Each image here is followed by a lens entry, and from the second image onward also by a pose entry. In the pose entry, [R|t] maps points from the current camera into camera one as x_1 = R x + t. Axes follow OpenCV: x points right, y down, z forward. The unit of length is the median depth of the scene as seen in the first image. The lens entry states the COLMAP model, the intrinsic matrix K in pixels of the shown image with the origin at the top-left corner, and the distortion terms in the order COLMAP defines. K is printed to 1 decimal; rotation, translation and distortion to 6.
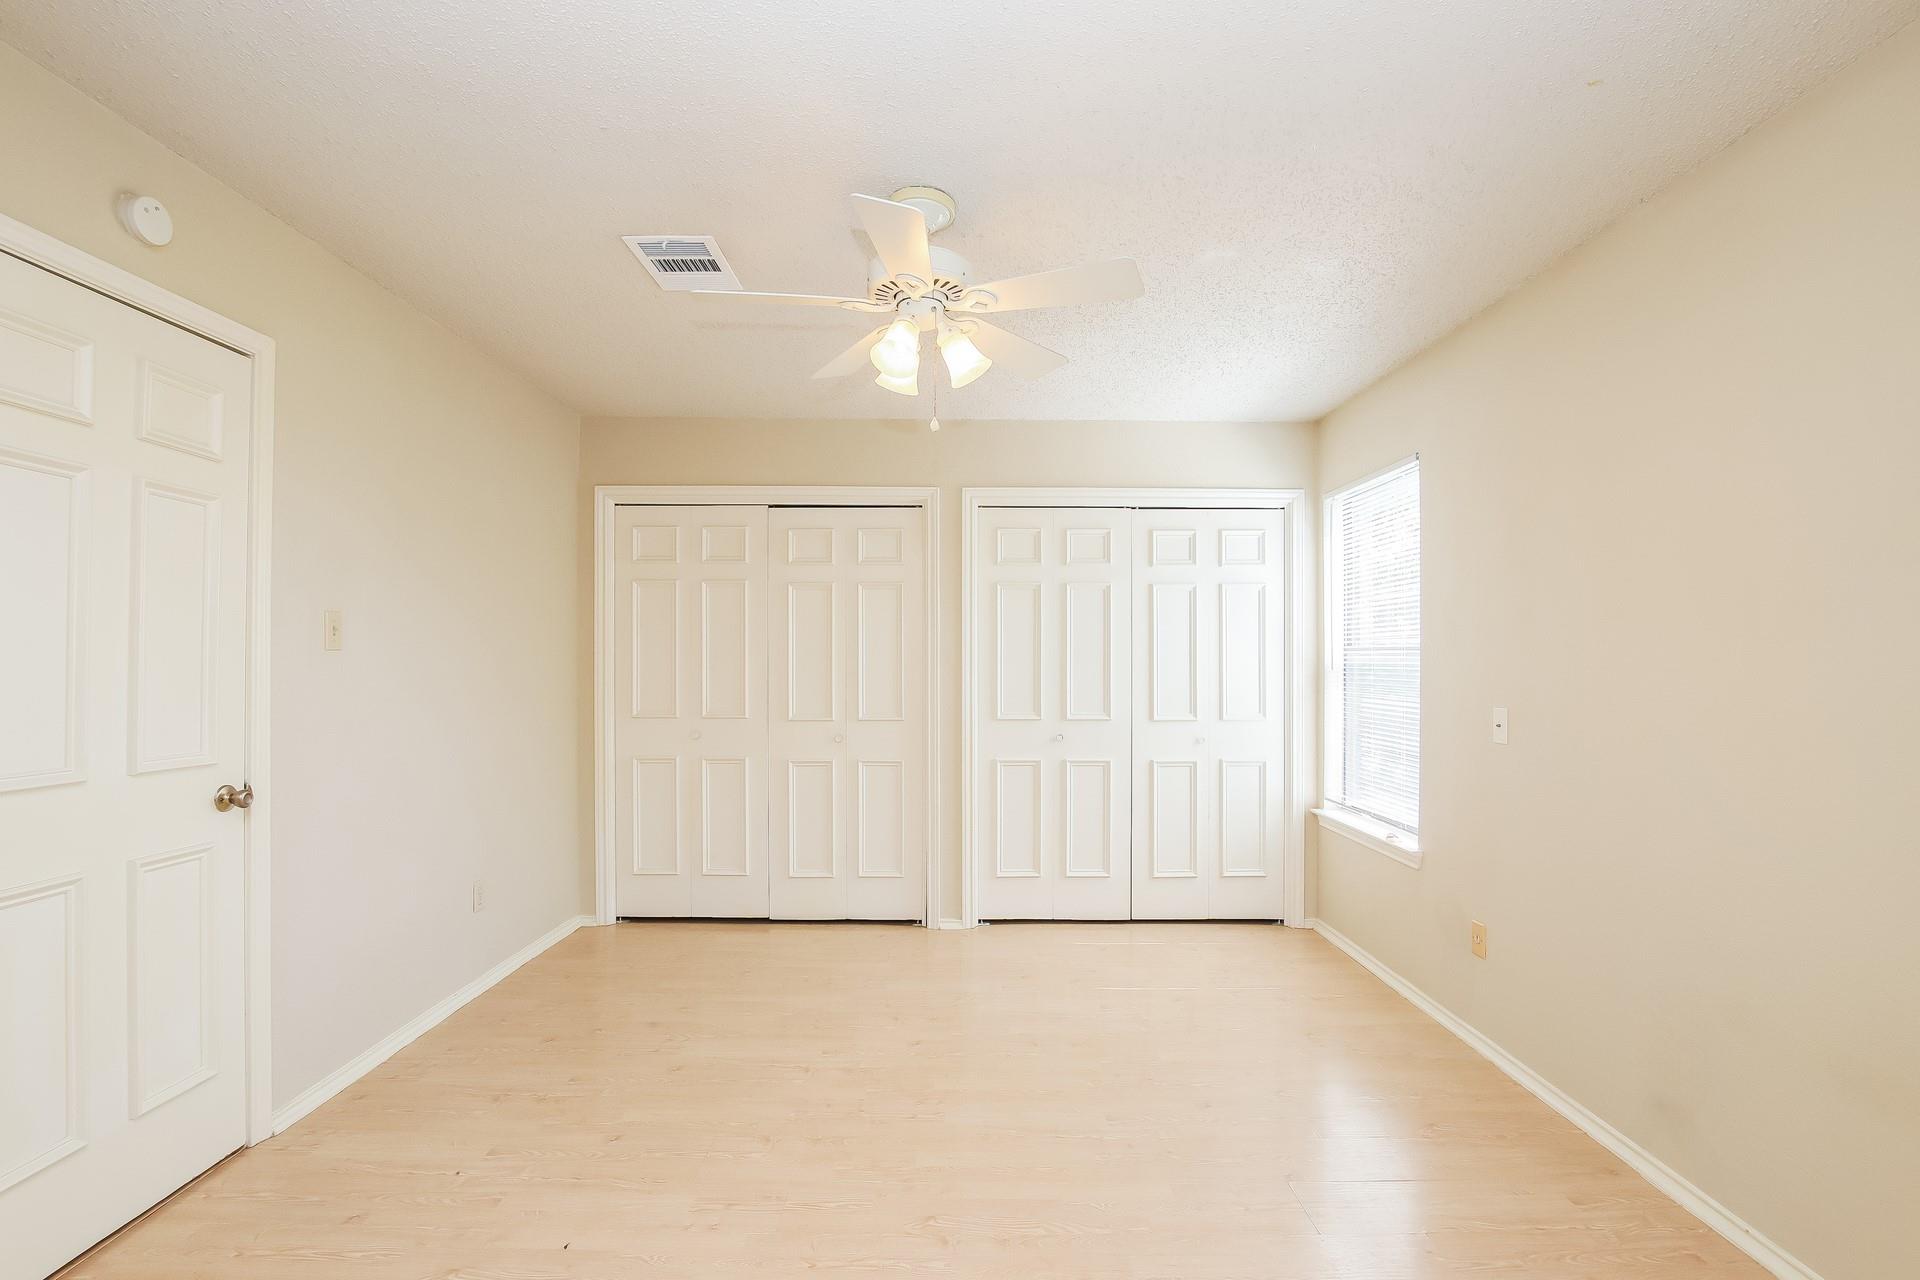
lens RADIAL K [[885.9, 0, 950.1], [0, 885.9, 647.4], [0, 0, 1]] dist [-0.019130, 0.002232]
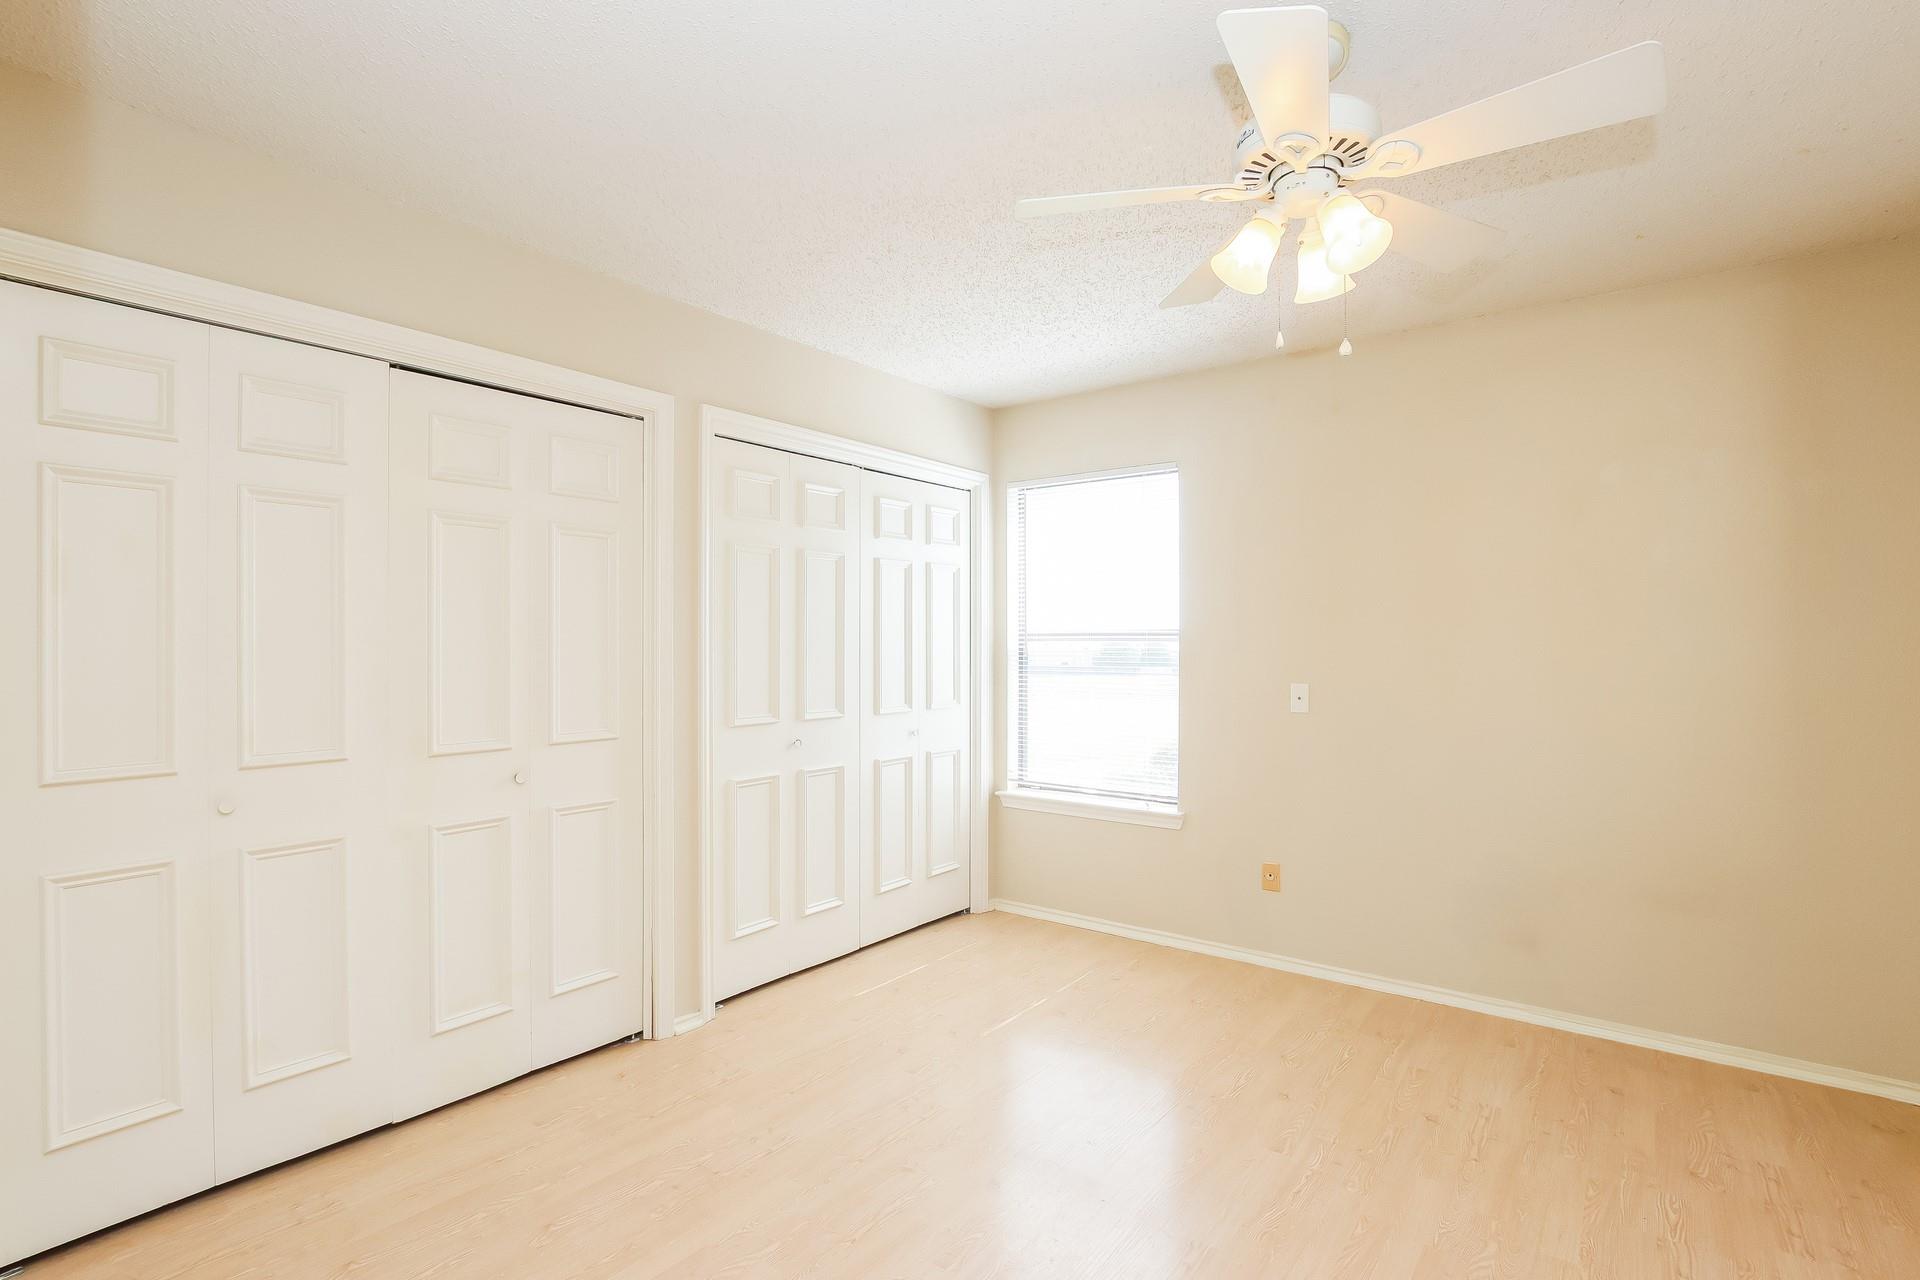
lens RADIAL K [[885.9, 0, 955.9], [0, 885.9, 641.2], [0, 0, 1]] dist [-0.019130, 0.002232]
pose [[0.622912, -0.000844, 0.782291, -0.408810], [-0.007279, 0.999950, 0.006876, 0.003725], [-0.782258, -0.009978, 0.622875, 0.396623]]
